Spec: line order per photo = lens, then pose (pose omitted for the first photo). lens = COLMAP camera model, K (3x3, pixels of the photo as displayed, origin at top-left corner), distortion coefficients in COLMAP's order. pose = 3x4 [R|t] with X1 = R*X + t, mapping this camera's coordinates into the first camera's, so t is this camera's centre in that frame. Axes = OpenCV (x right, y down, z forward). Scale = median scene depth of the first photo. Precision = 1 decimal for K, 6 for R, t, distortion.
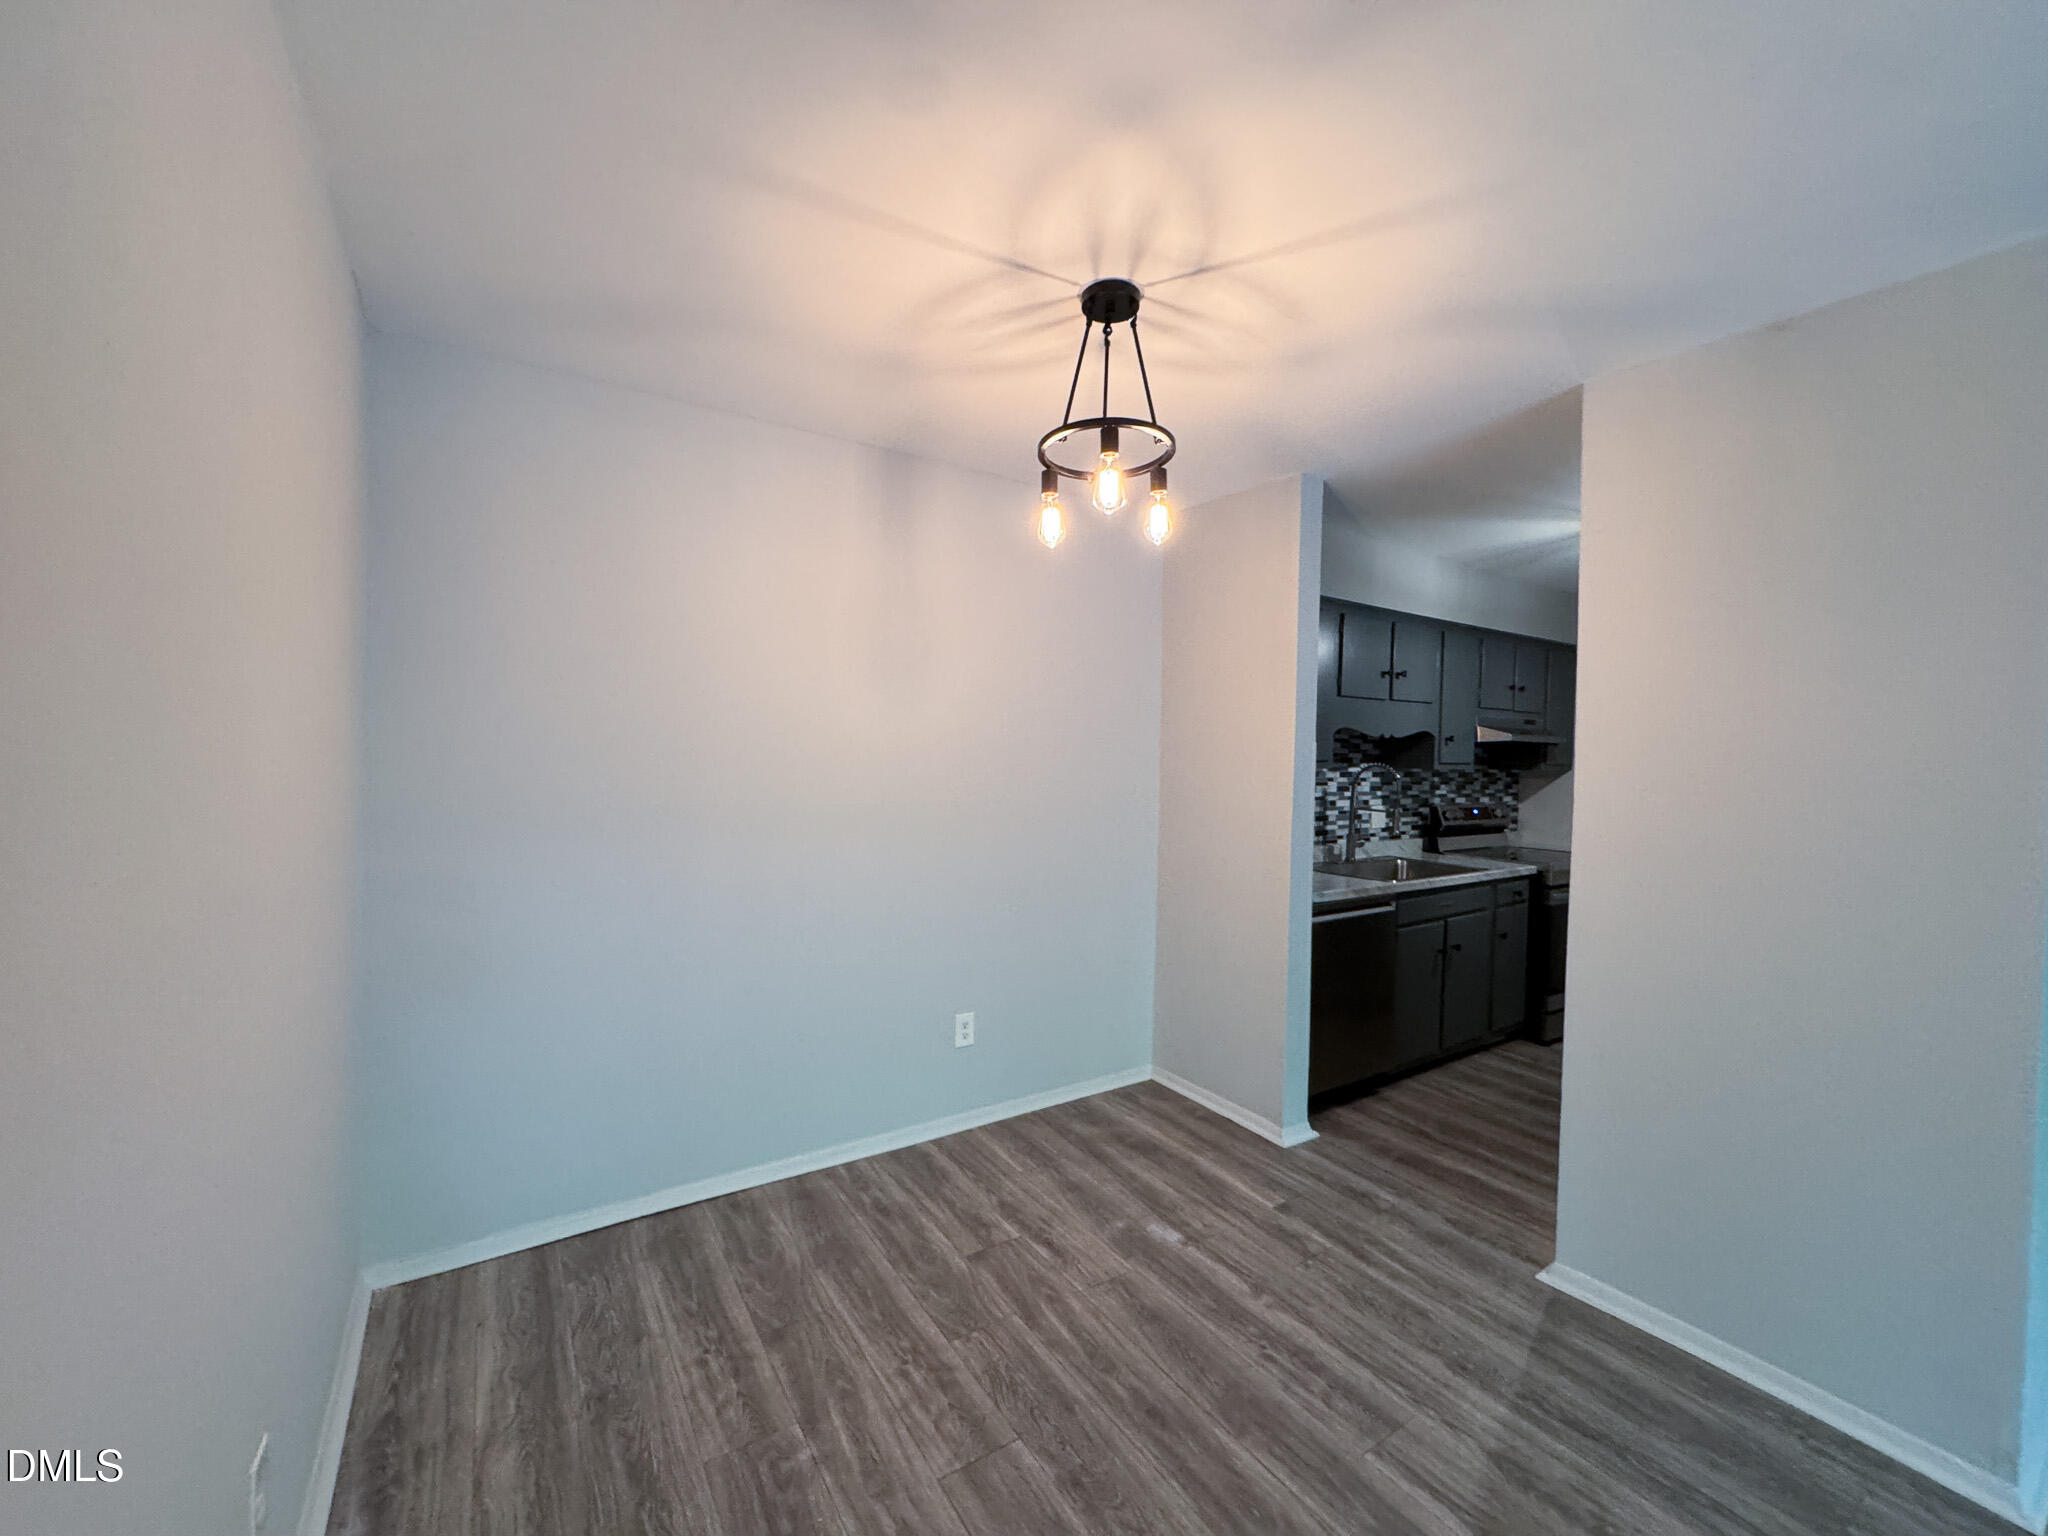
lens RADIAL K [[813.4, 0, 1018.5], [0, 813.4, 761.4], [0, 0, 1]] dist [-0.001307, -0.000131]
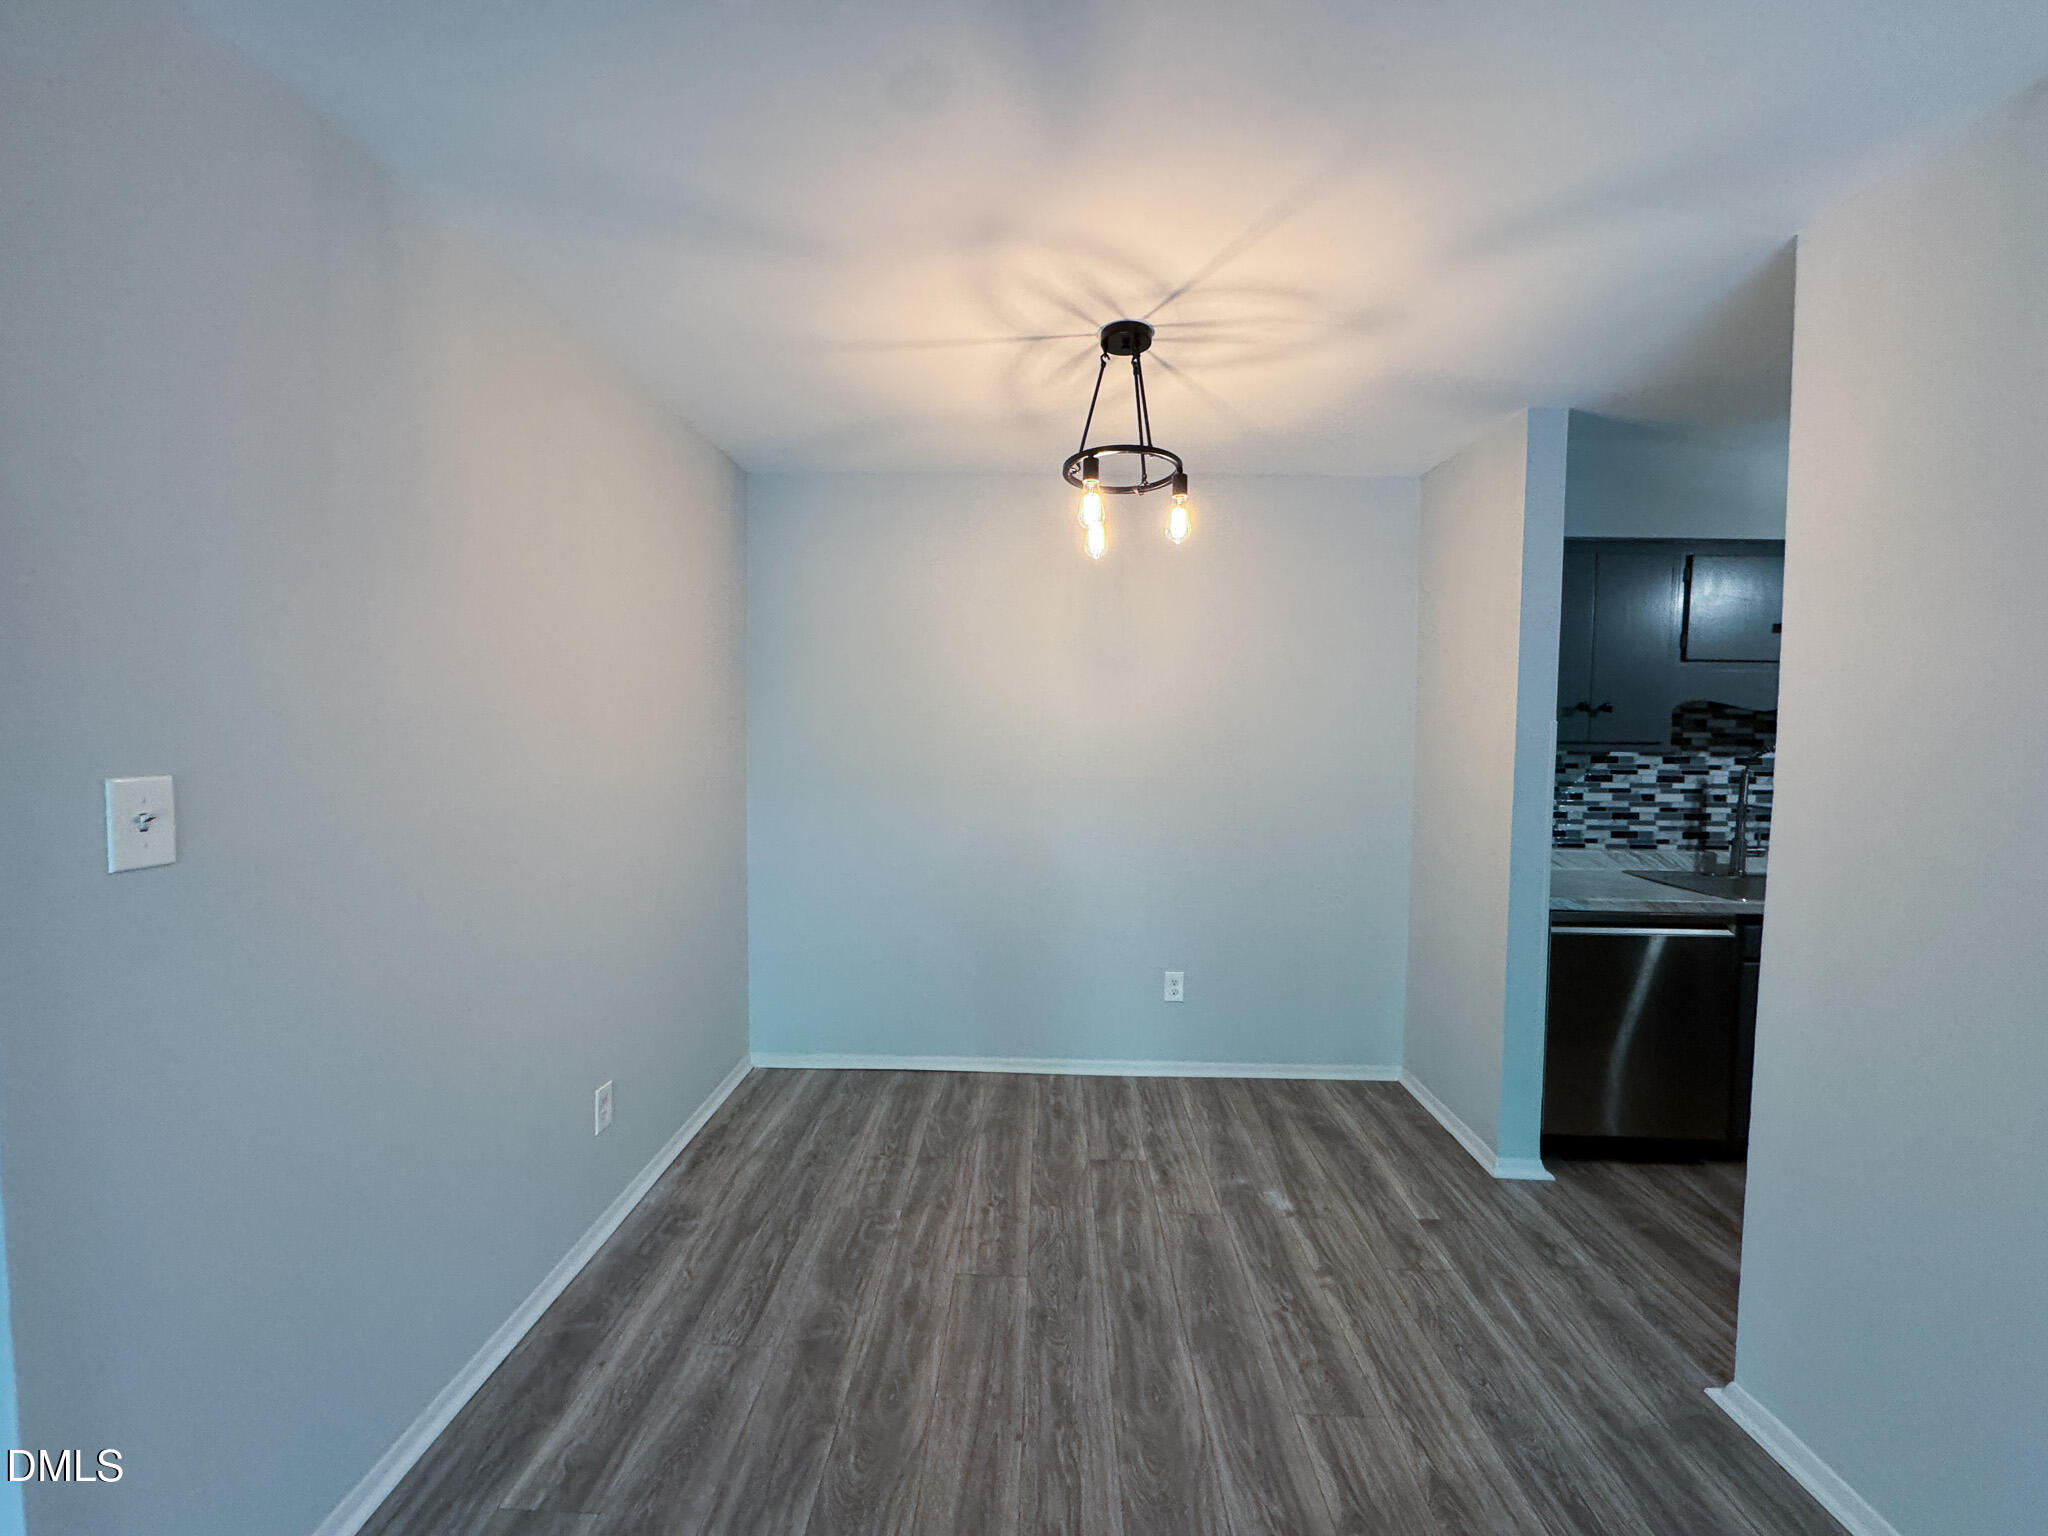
lens RADIAL K [[812.1, 0, 1021.3], [0, 812.1, 761.3], [0, 0, 1]] dist [0.000236, -0.000222]
pose [[0.822411, 0.012763, -0.568750, 0.542743], [-0.002048, 0.999808, 0.019475, 0.005222], [0.568889, -0.014851, 0.822280, -0.025071]]
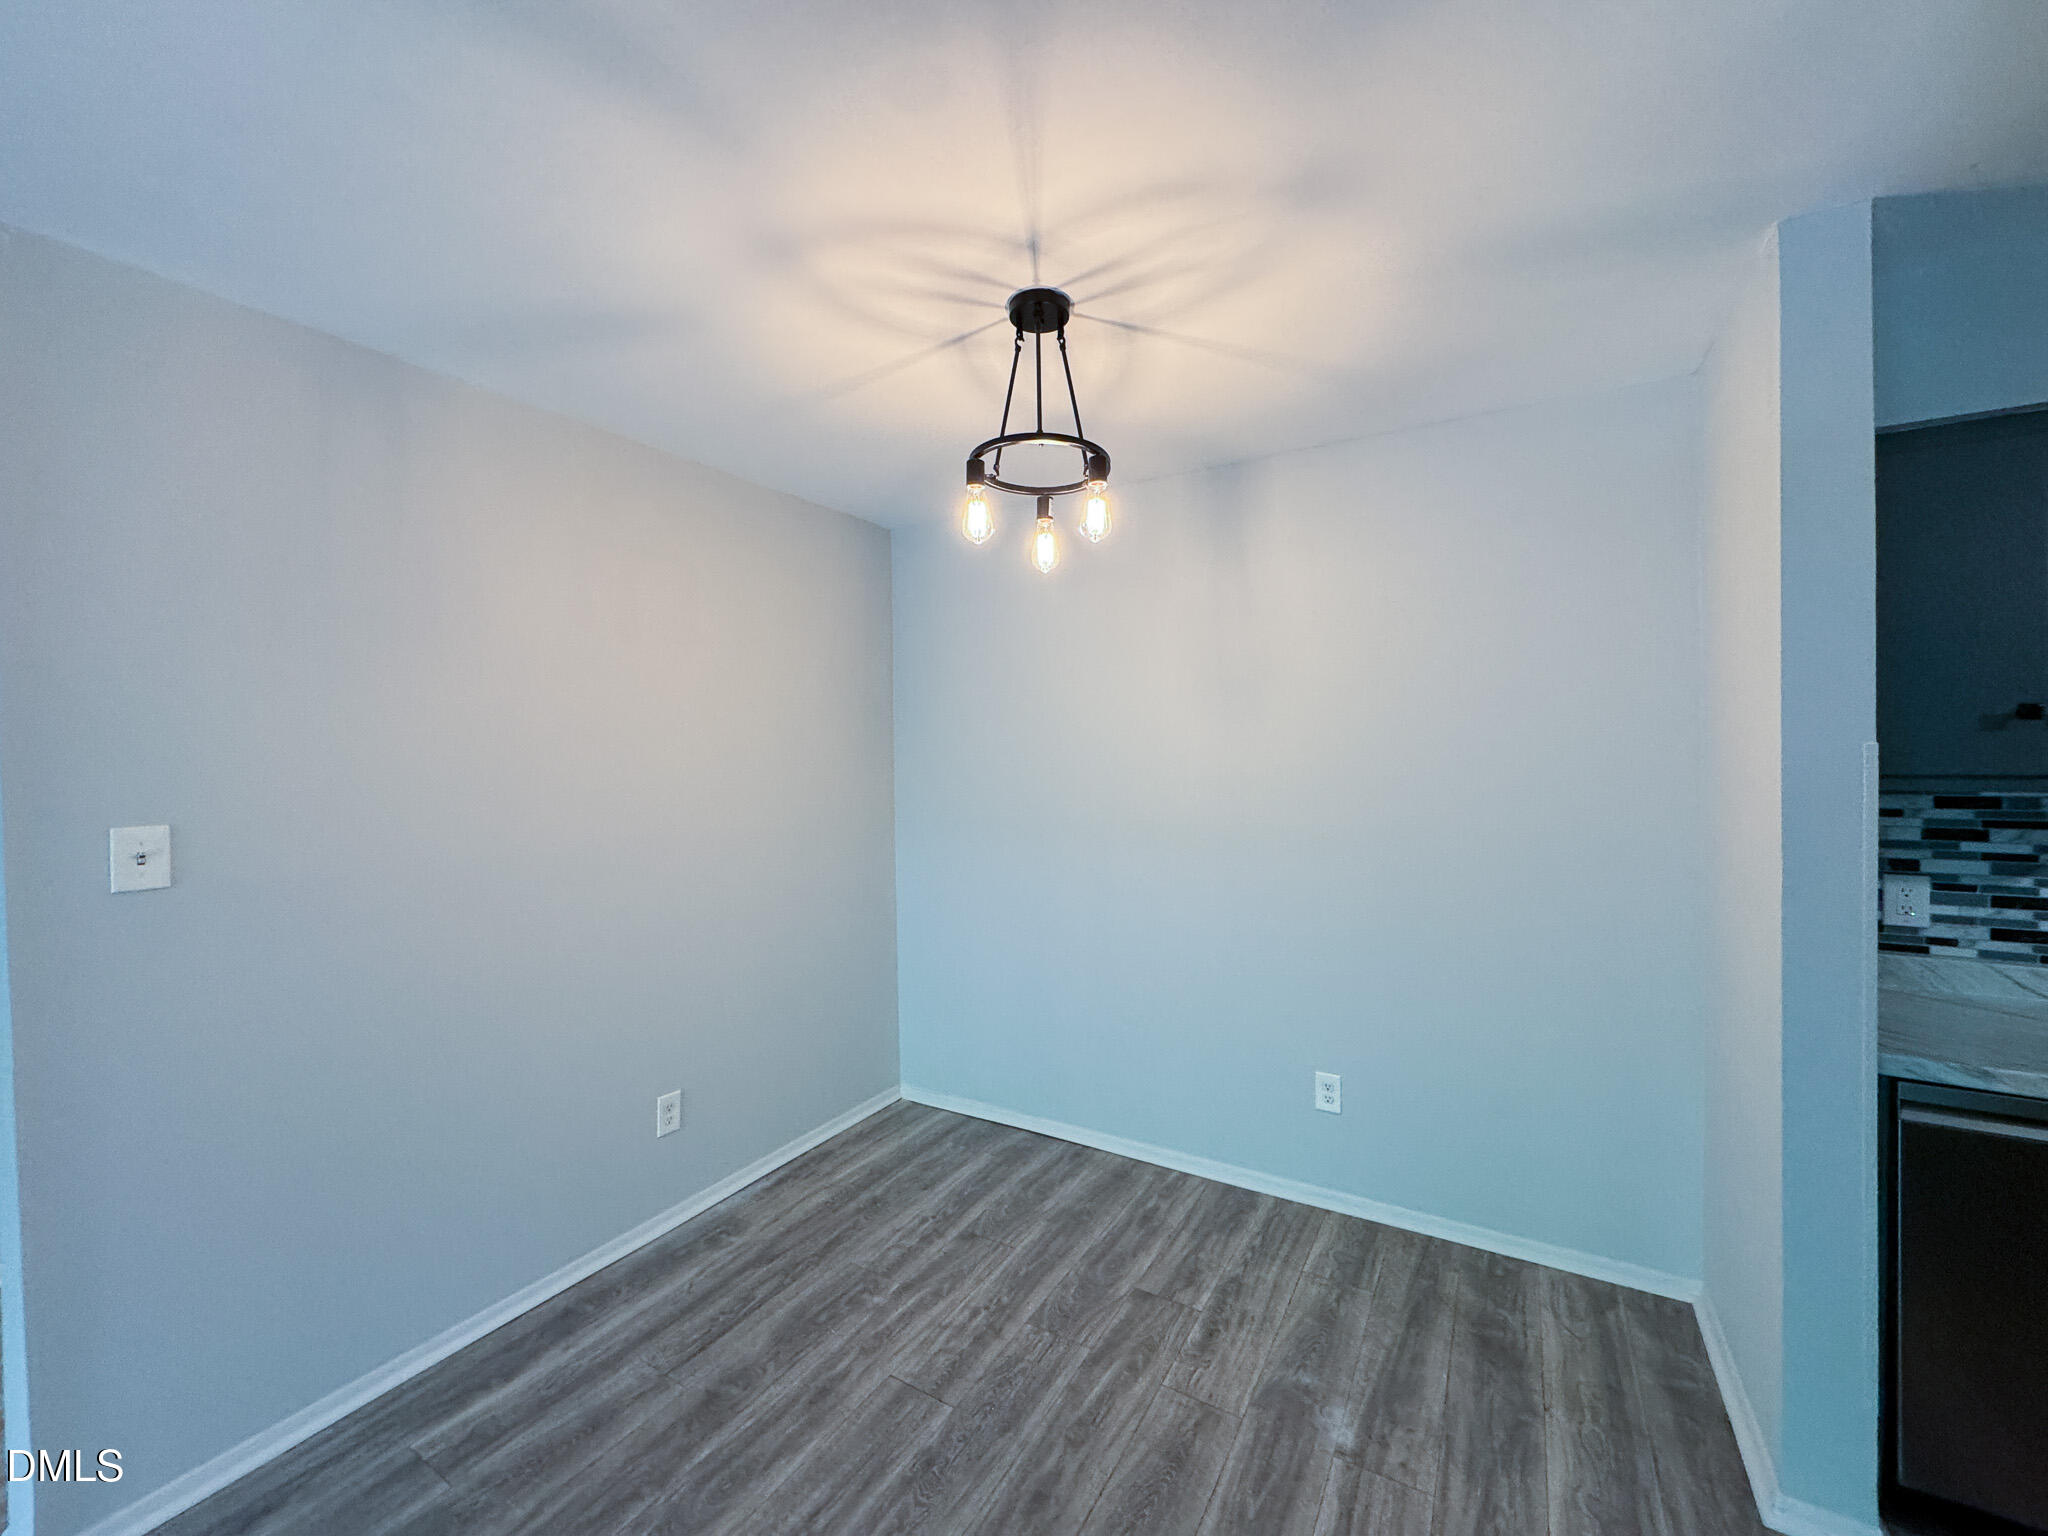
lens RADIAL K [[812.1, 0, 1021.3], [0, 812.1, 761.3], [0, 0, 1]] dist [0.000236, -0.000222]
pose [[0.438984, -0.021048, -0.898248, 0.804048], [0.010060, 0.999778, -0.018510, -0.011017], [0.898439, -0.000911, 0.439098, 0.465832]]
